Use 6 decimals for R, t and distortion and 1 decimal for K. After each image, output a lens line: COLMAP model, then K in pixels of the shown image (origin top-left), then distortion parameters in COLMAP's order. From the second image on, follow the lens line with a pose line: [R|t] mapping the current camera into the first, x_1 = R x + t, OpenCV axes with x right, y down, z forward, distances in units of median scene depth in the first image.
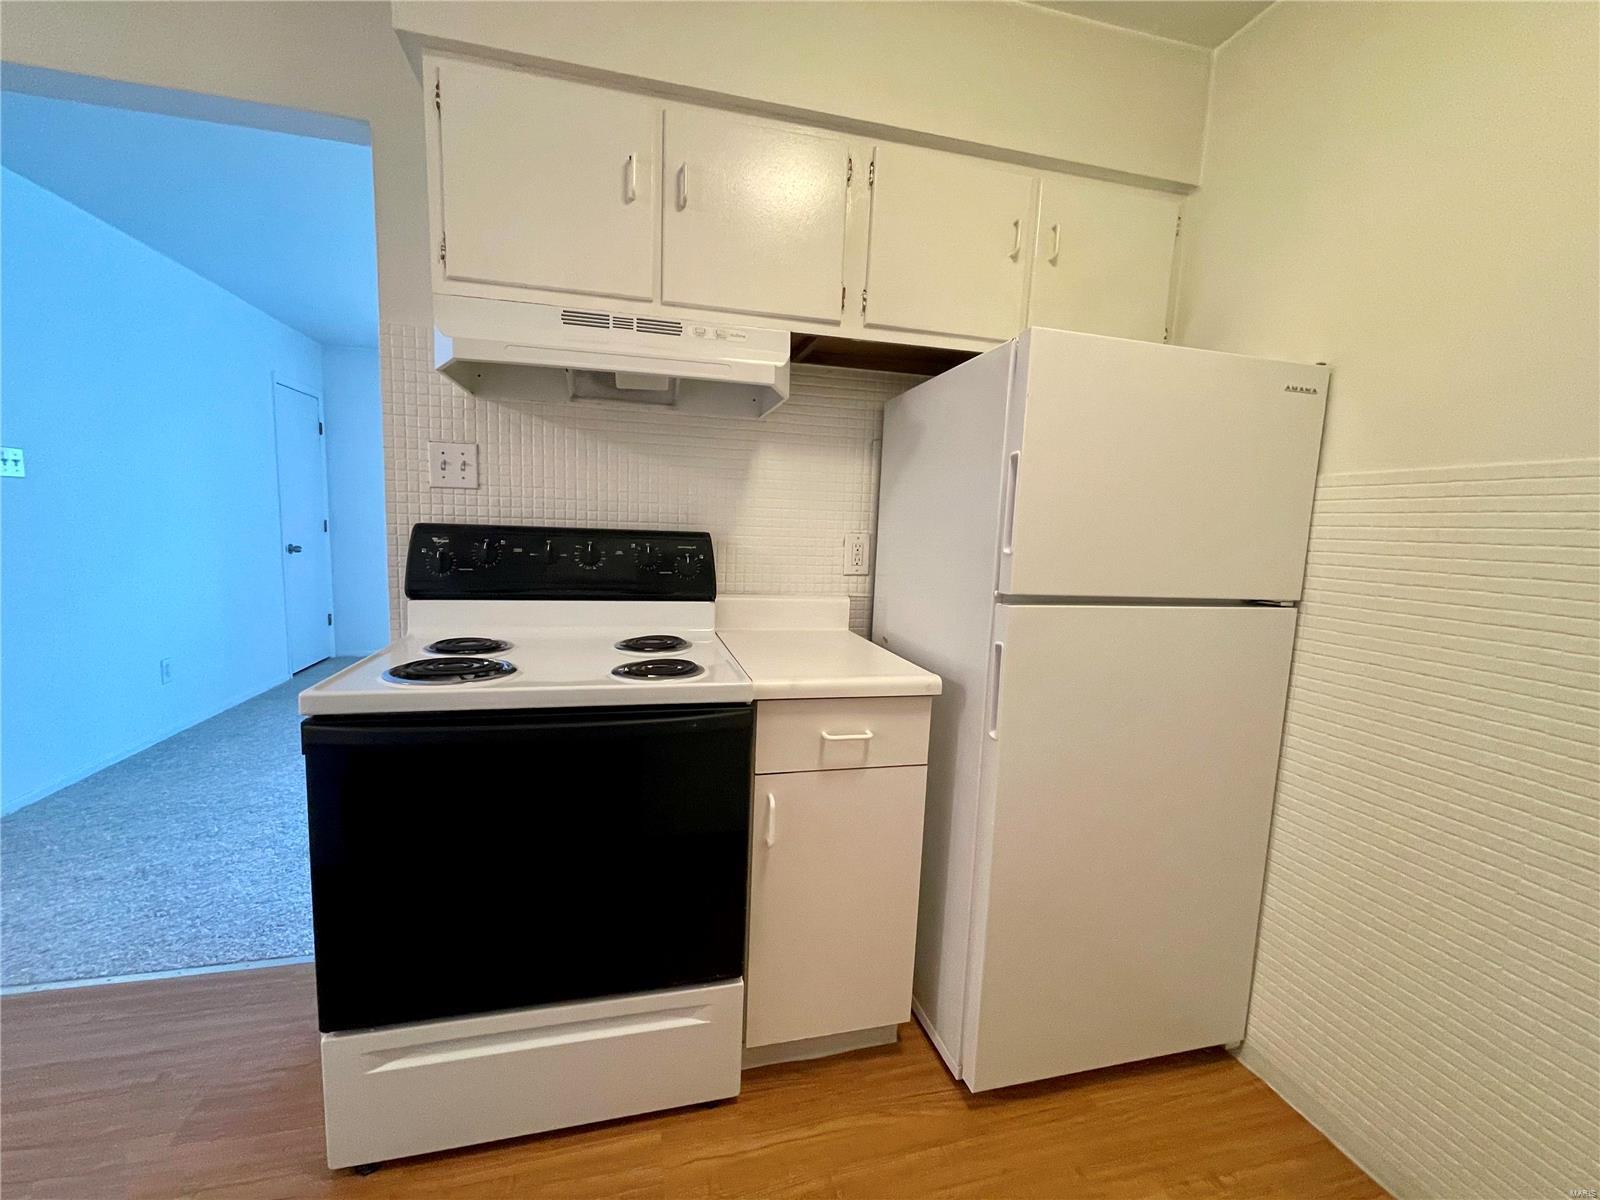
lens RADIAL K [[646.3, 0, 790.2], [0, 646.3, 606.5], [0, 0, 1]] dist [-0.003228, 0.000871]
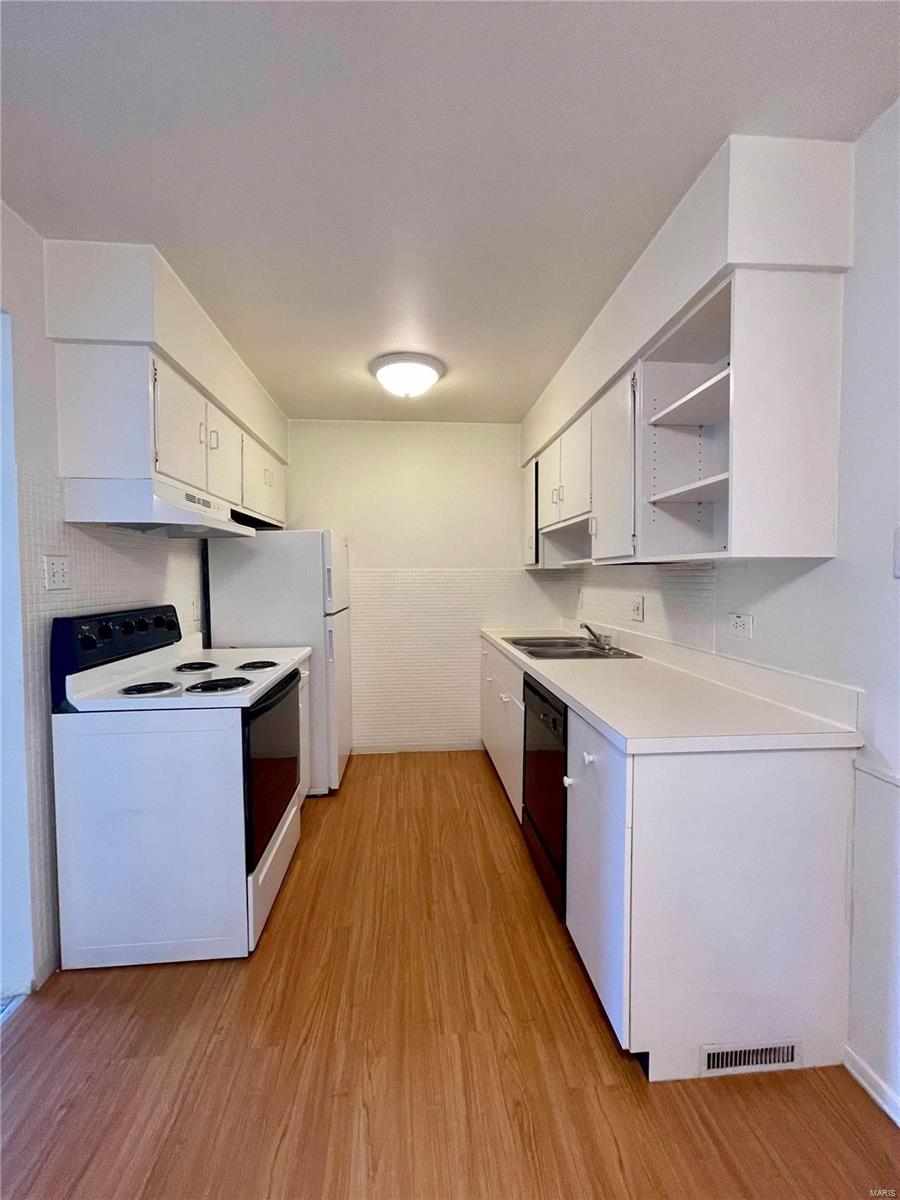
lens RADIAL K [[484.7, 0, 446.6], [0, 484.7, 592.8], [0, 0, 1]] dist [-0.003228, 0.000871]
pose [[0.178910, -0.072513, 0.981190, -1.409345], [0.143040, 0.988601, 0.046979, -0.111516], [-0.973412, 0.131945, 0.187242, 0.027330]]
